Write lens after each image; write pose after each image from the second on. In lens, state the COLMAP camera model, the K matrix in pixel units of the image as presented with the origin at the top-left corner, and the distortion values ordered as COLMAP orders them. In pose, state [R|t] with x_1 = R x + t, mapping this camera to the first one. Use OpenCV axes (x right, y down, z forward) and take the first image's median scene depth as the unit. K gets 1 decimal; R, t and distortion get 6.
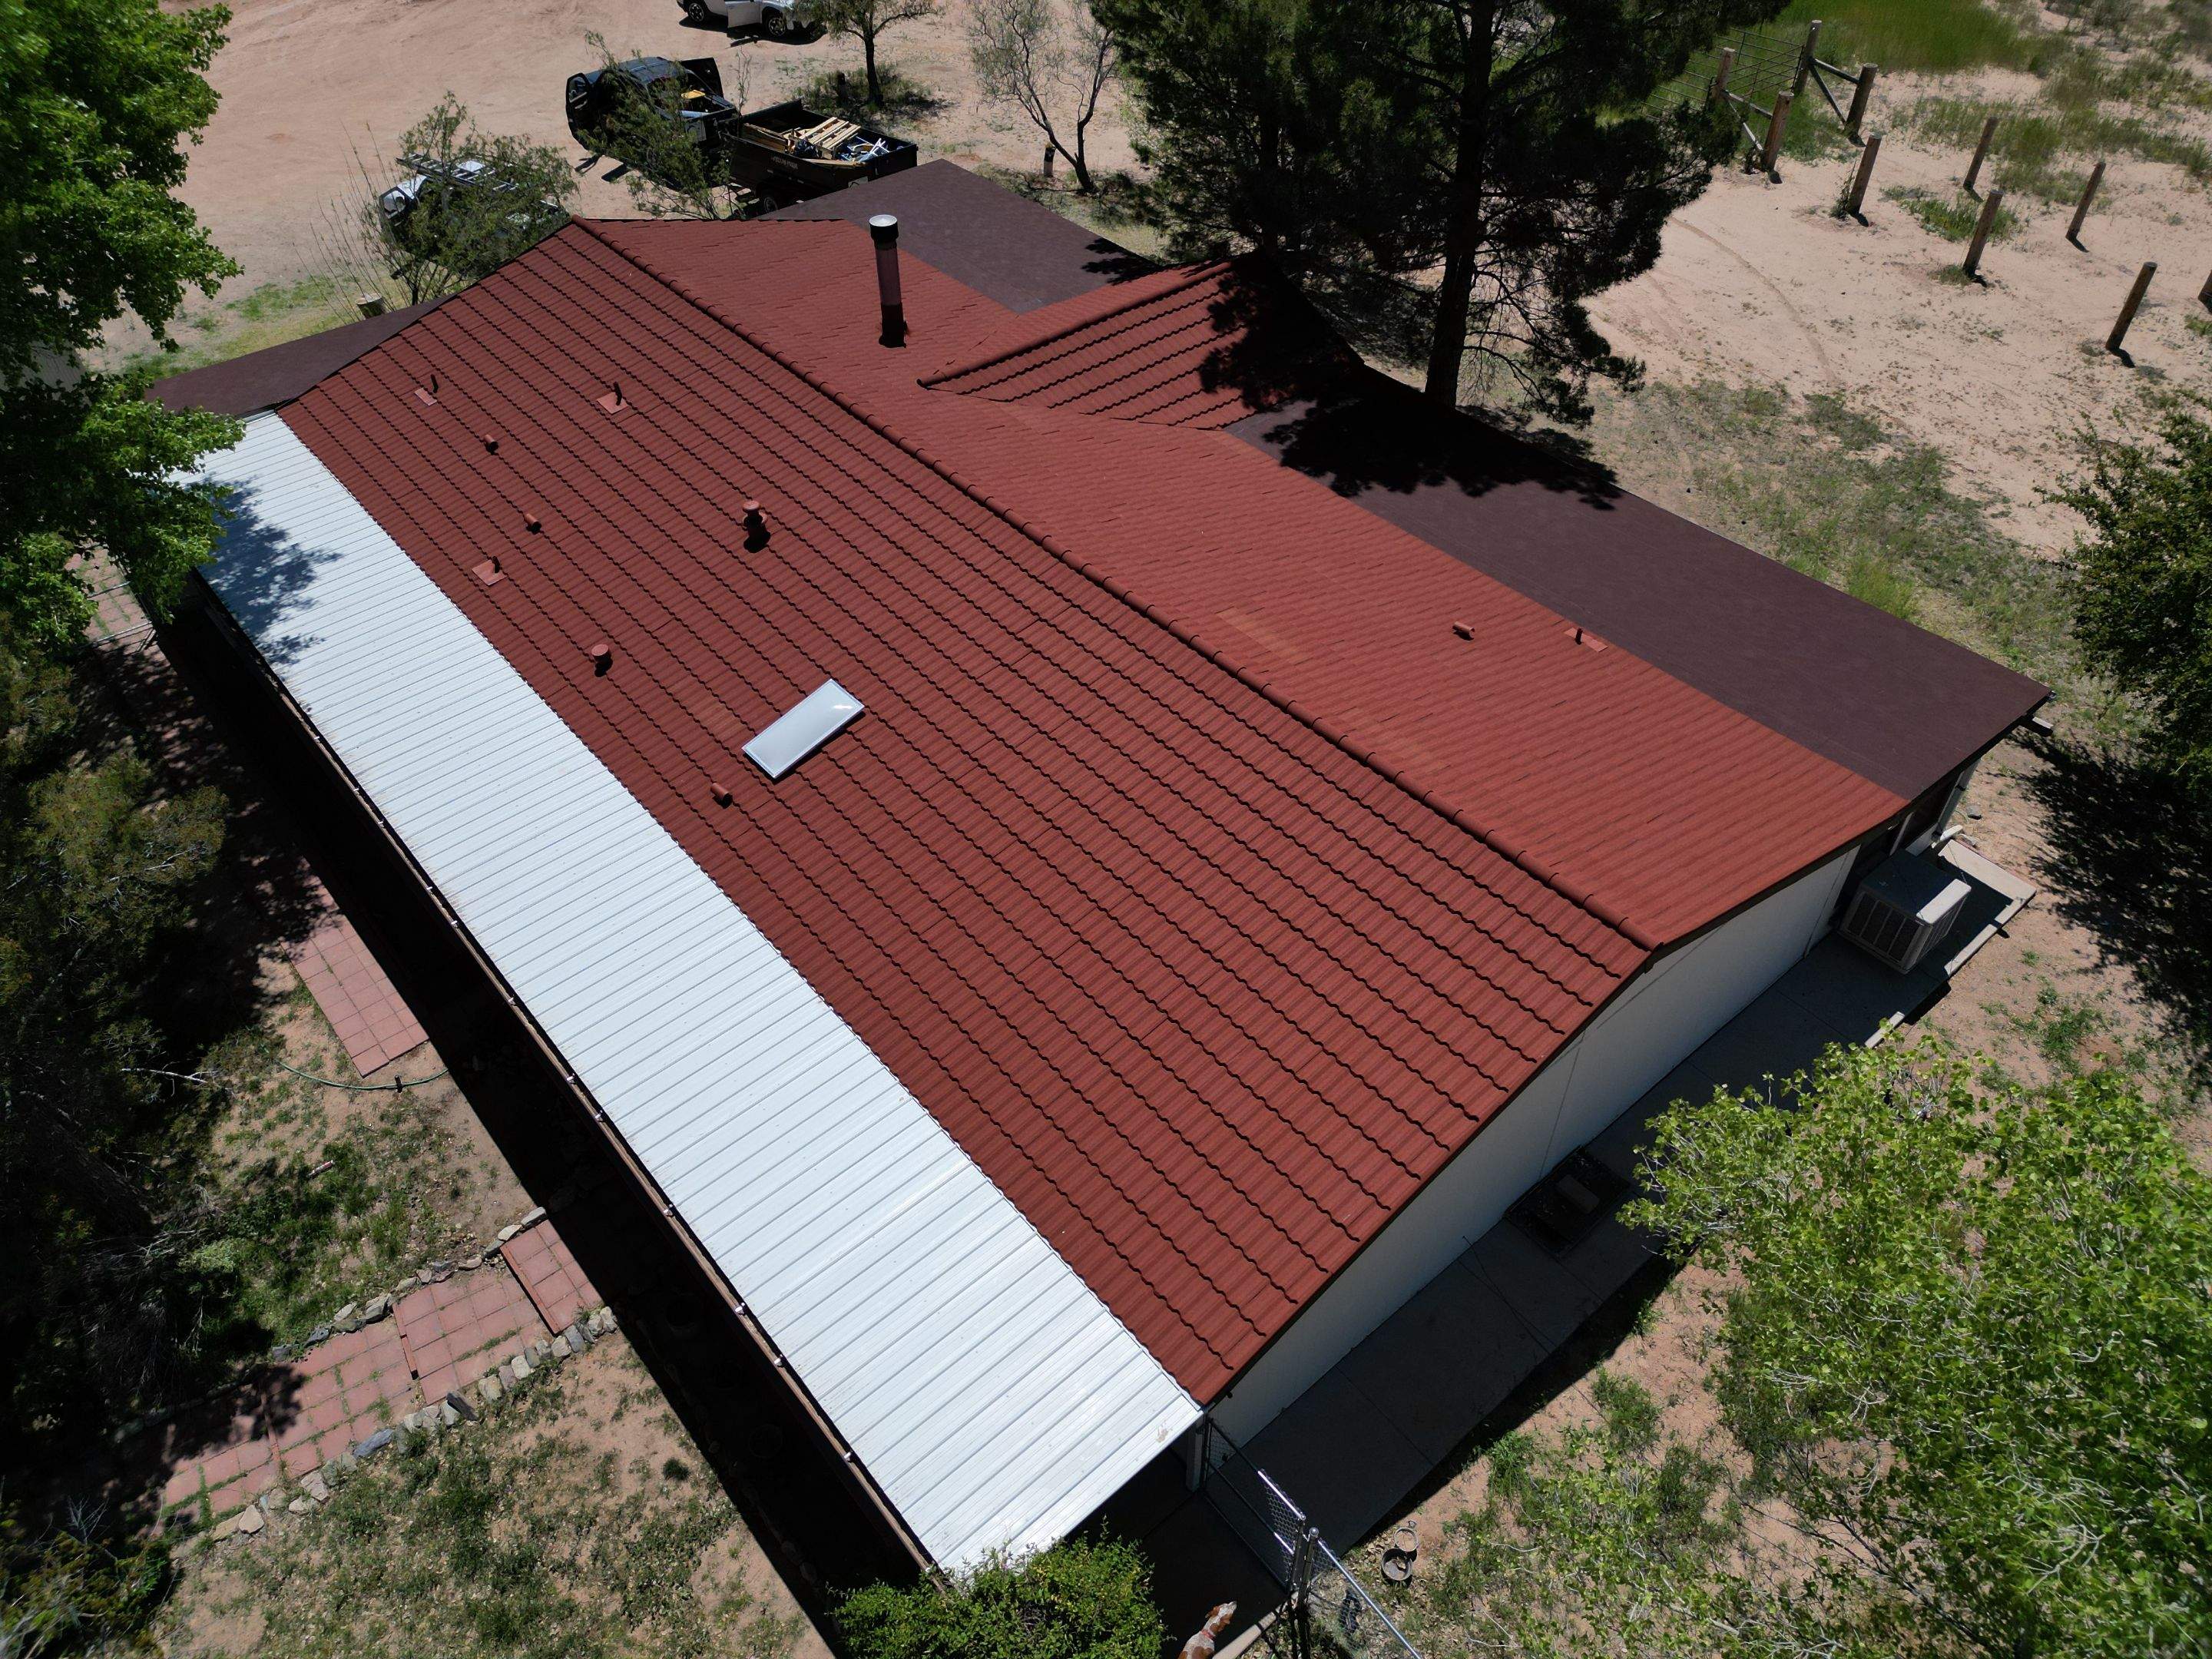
lens RADIAL K [[1558.8, 0, 1106.0], [0, 1558.8, 829.5], [0, 0, 1]] dist [0.082099, -0.091619]
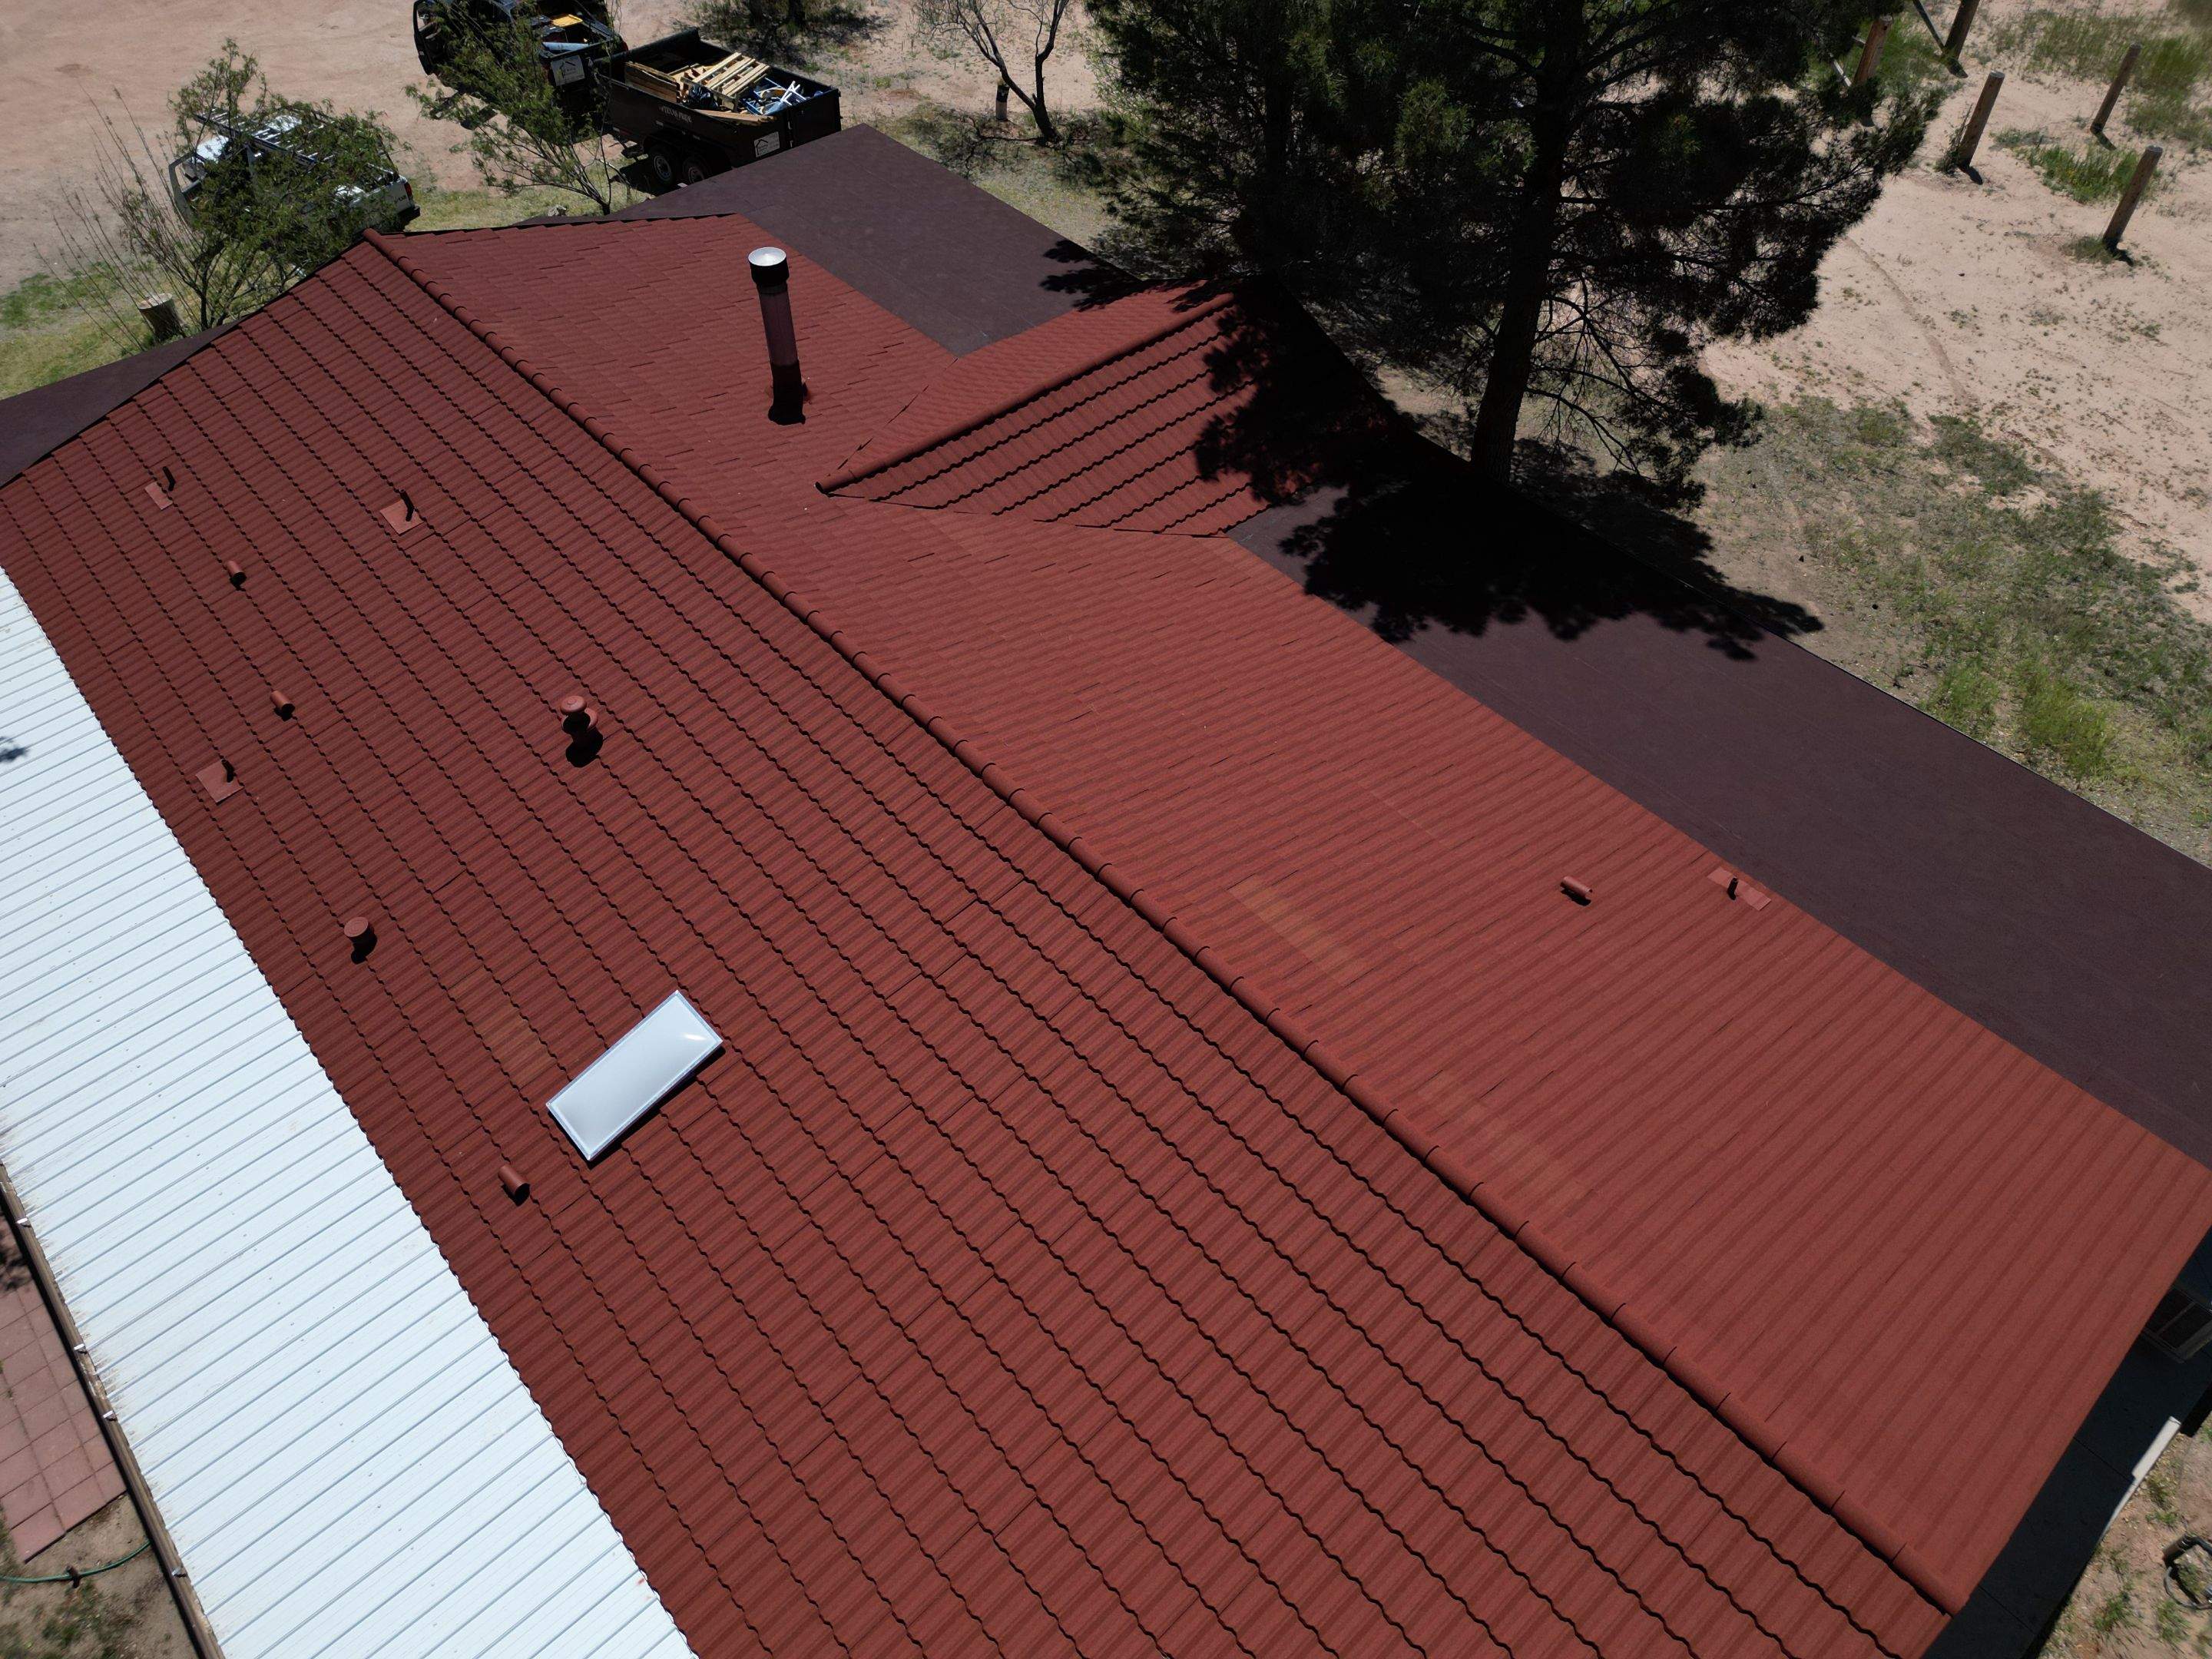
lens RADIAL K [[1564.1, 0, 1101.9], [0, 1564.1, 830.1], [0, 0, 1]] dist [0.060235, -0.045087]
pose [[0.999856, -0.009133, 0.014319, 0.002265], [0.008119, 0.997562, 0.069311, -0.158325], [-0.014917, -0.069185, 0.997492, 0.226280]]
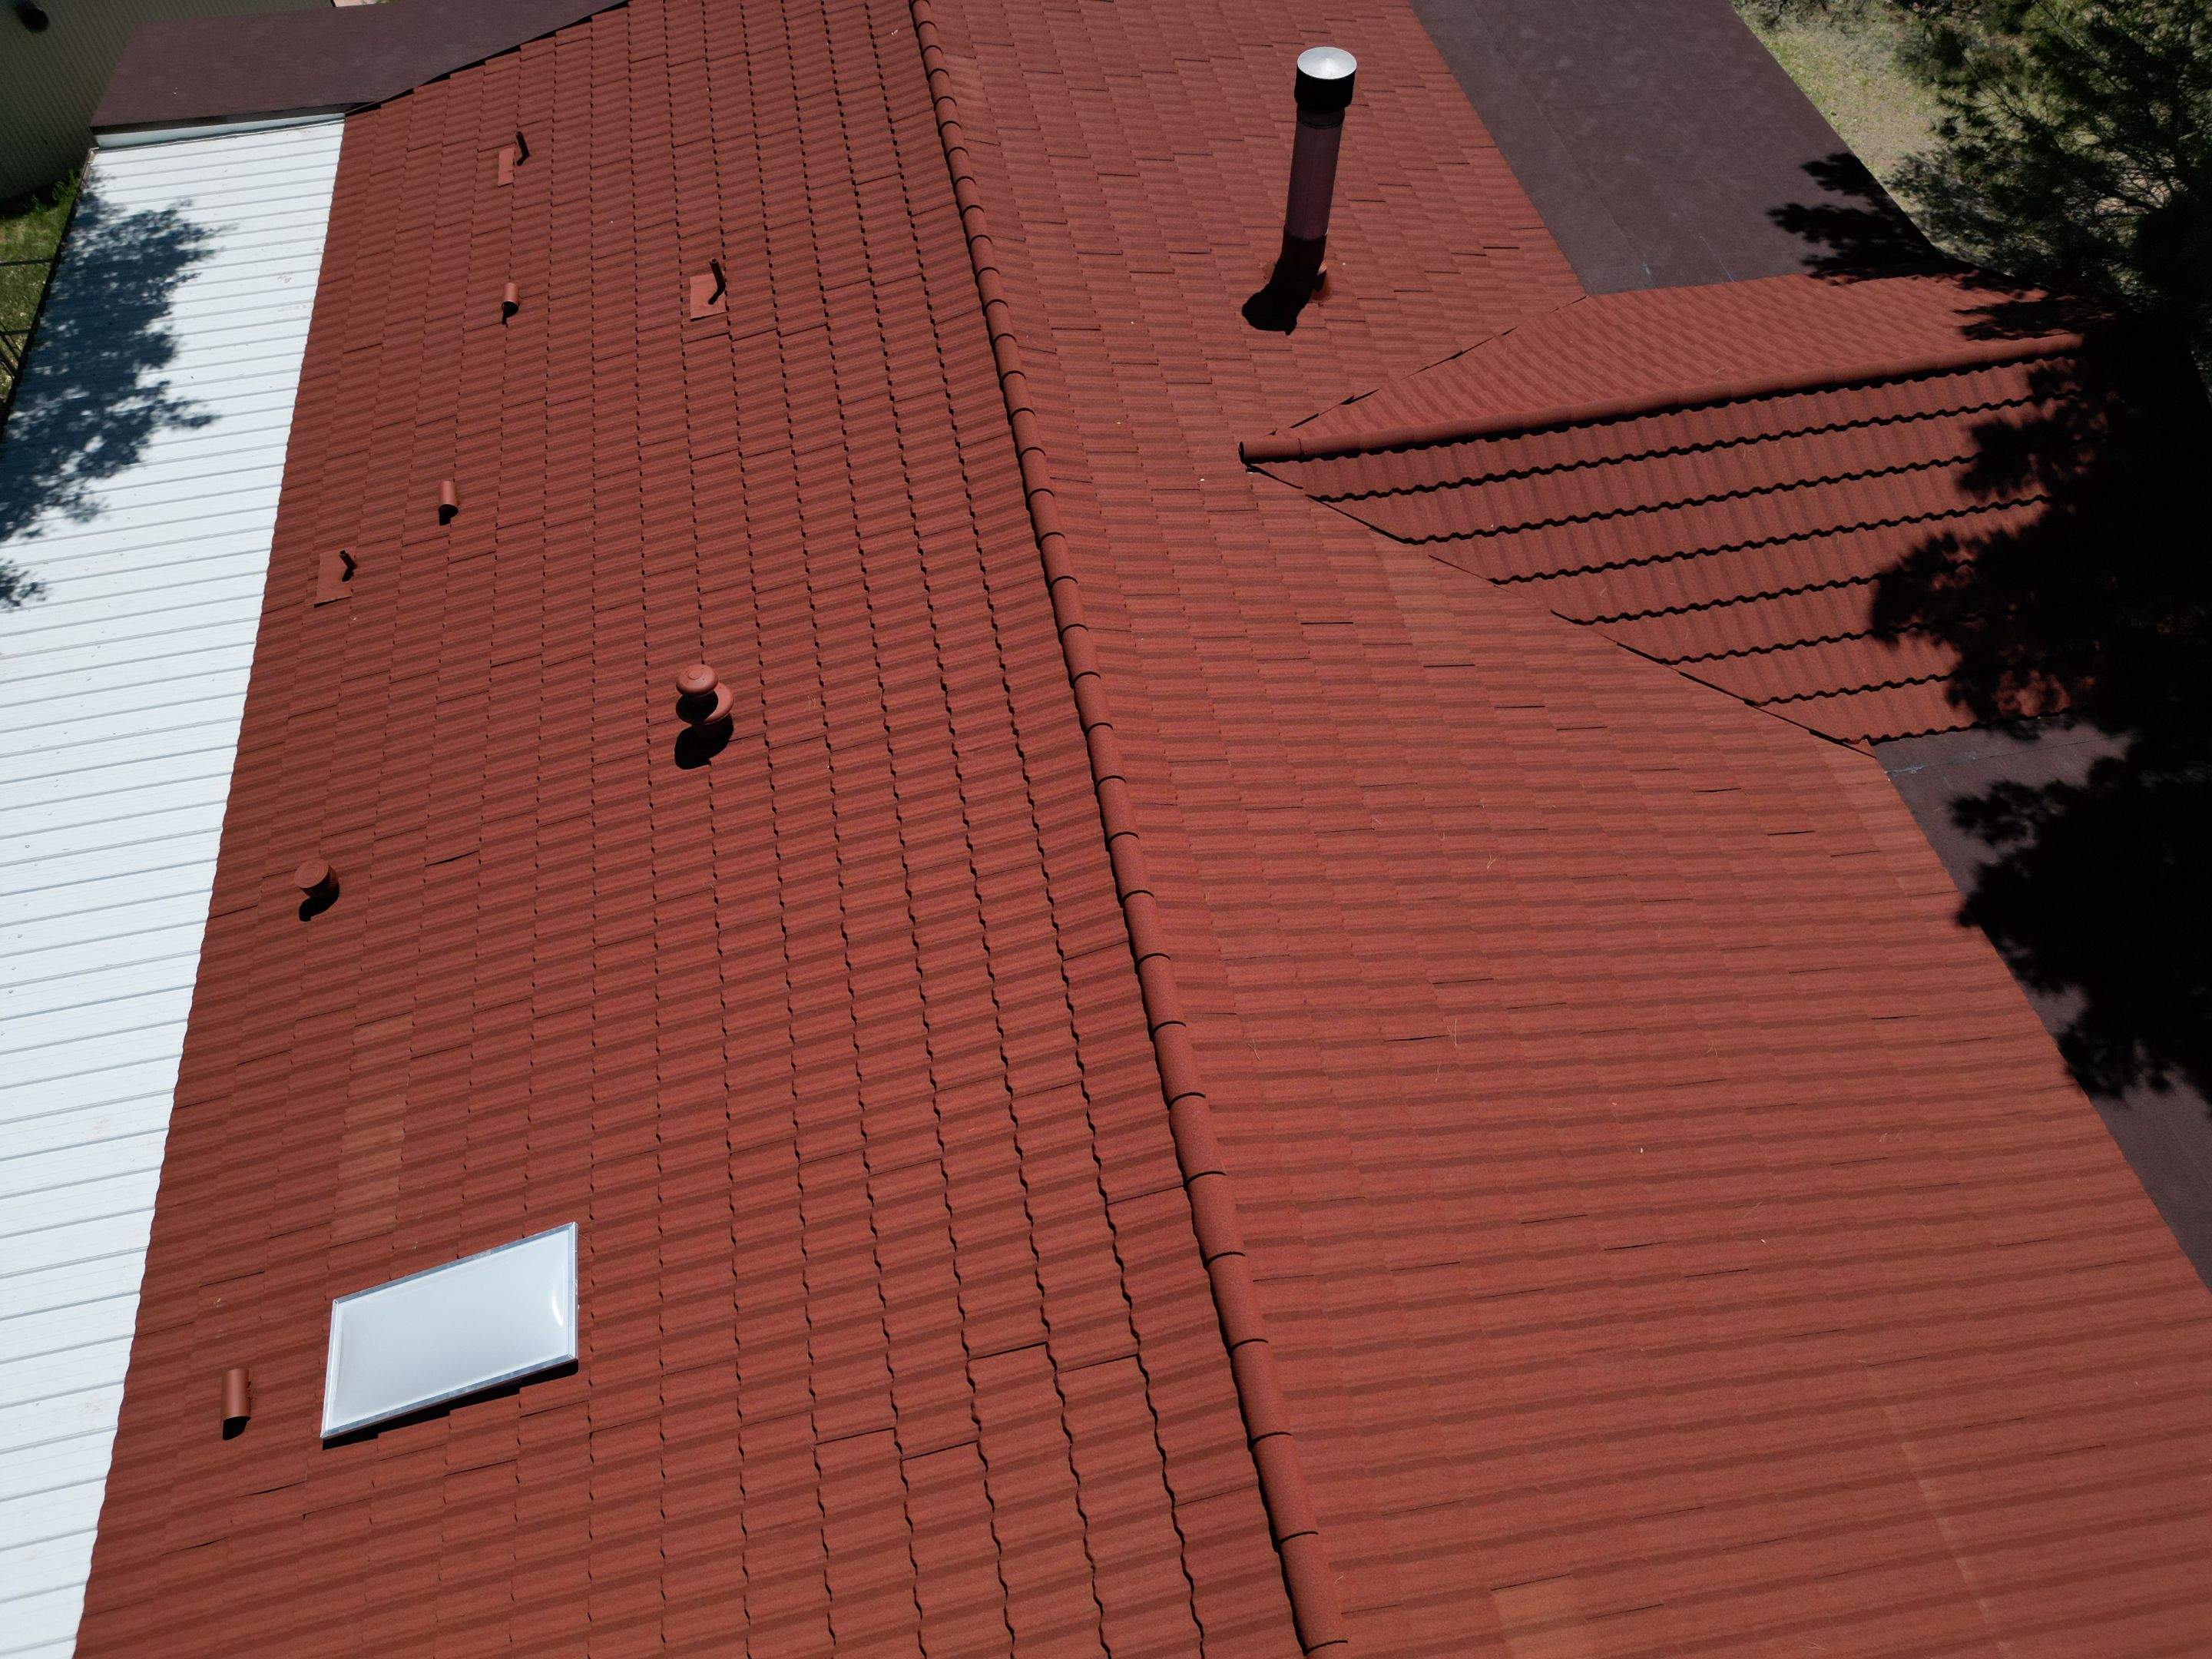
lens RADIAL K [[1541.7, 0, 1104.2], [0, 1541.7, 847.1], [0, 0, 1]] dist [0.033425, -0.005151]
pose [[0.873599, 0.401172, -0.275475, 0.017869], [-0.340365, 0.908266, 0.243319, -0.250753], [0.347817, -0.118801, 0.930005, 0.495172]]
